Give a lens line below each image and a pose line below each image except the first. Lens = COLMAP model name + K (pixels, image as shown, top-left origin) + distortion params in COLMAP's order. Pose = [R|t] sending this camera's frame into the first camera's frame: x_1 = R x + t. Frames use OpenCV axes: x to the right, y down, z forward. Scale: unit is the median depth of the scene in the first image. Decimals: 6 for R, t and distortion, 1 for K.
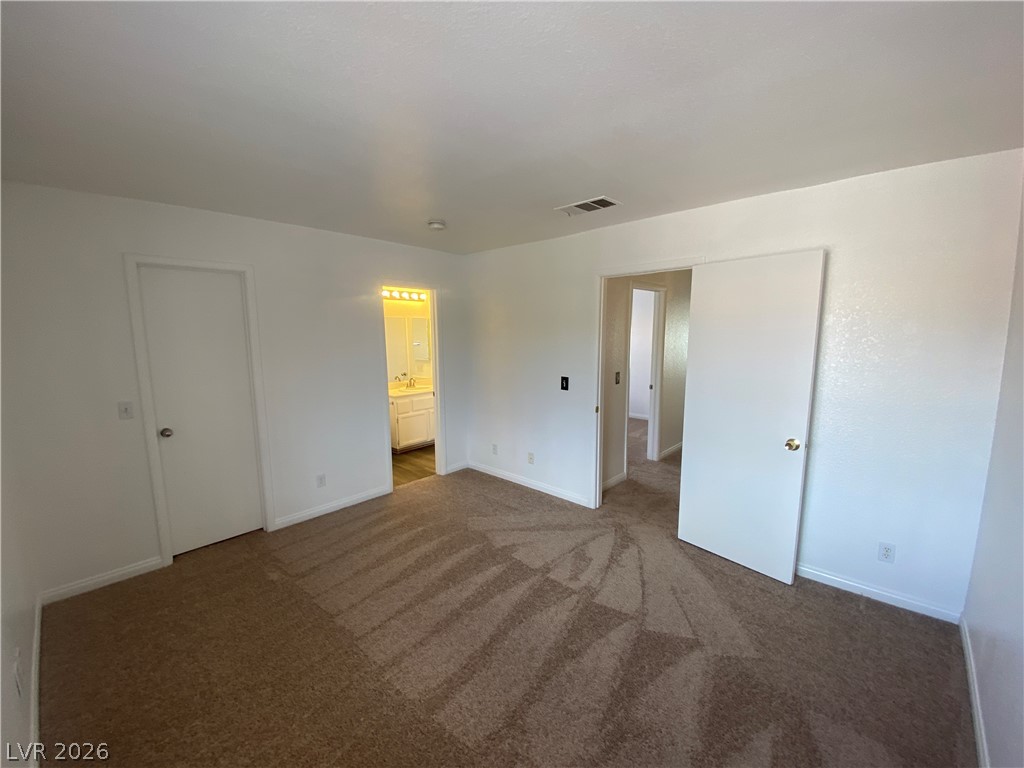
lens RADIAL K [[416.0, 0, 509.9], [0, 416.0, 388.3], [0, 0, 1]] dist [0.019750, -0.020179]
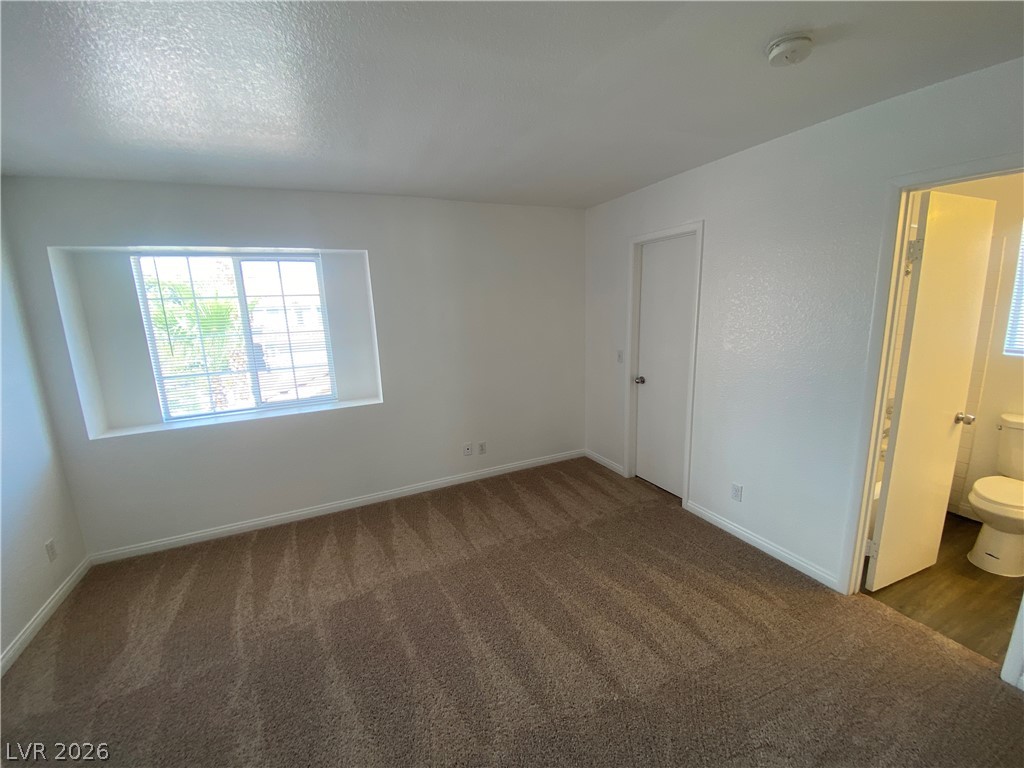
lens RADIAL K [[416.0, 0, 509.9], [0, 416.0, 388.3], [0, 0, 1]] dist [0.019750, -0.020179]
pose [[-0.368925, 0.218027, -0.903526, 0.396878], [-0.083567, 0.960380, 0.265868, -0.149484], [0.925695, 0.173591, -0.336089, 0.947714]]
